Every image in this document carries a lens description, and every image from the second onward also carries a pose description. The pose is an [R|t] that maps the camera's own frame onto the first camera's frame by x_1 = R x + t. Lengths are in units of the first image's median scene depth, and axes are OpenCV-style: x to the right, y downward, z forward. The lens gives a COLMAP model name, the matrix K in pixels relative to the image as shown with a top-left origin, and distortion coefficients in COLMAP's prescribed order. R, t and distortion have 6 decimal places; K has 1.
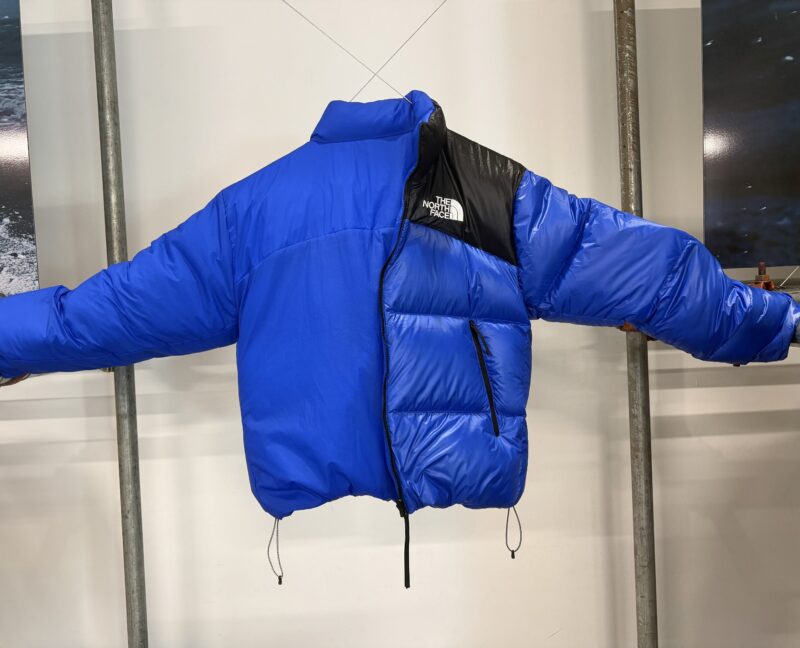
lens RADIAL K [[626.5, 0, 399.4], [0, 626.5, 300.4], [0, 0, 1]] dist [-0.002926, -0.001306]
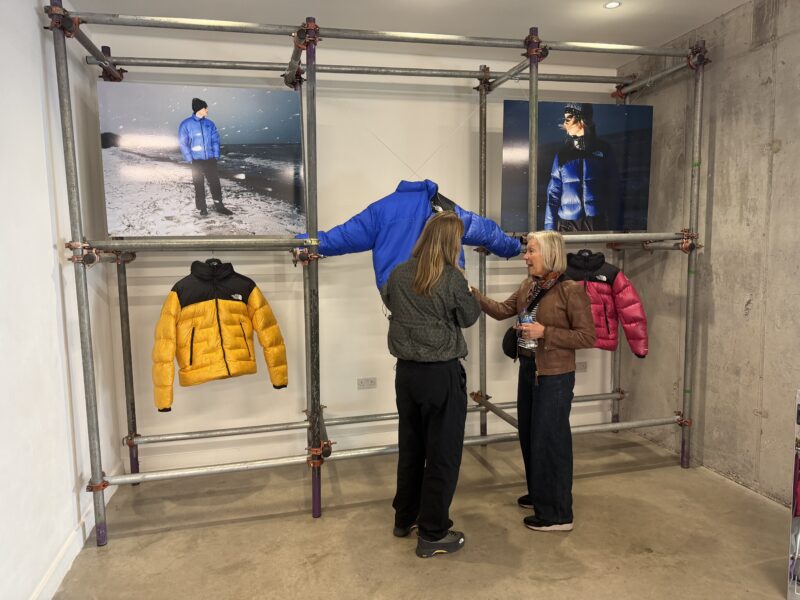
lens RADIAL K [[593.1, 0, 400.0], [0, 593.1, 300.0], [0, 0, 1]] dist [0.003102, -0.003565]
pose [[0.976110, 0.003518, 0.217249, -0.840216], [-0.021173, 0.996650, 0.078991, 0.089469], [-0.216243, -0.081704, 0.972915, -2.283994]]
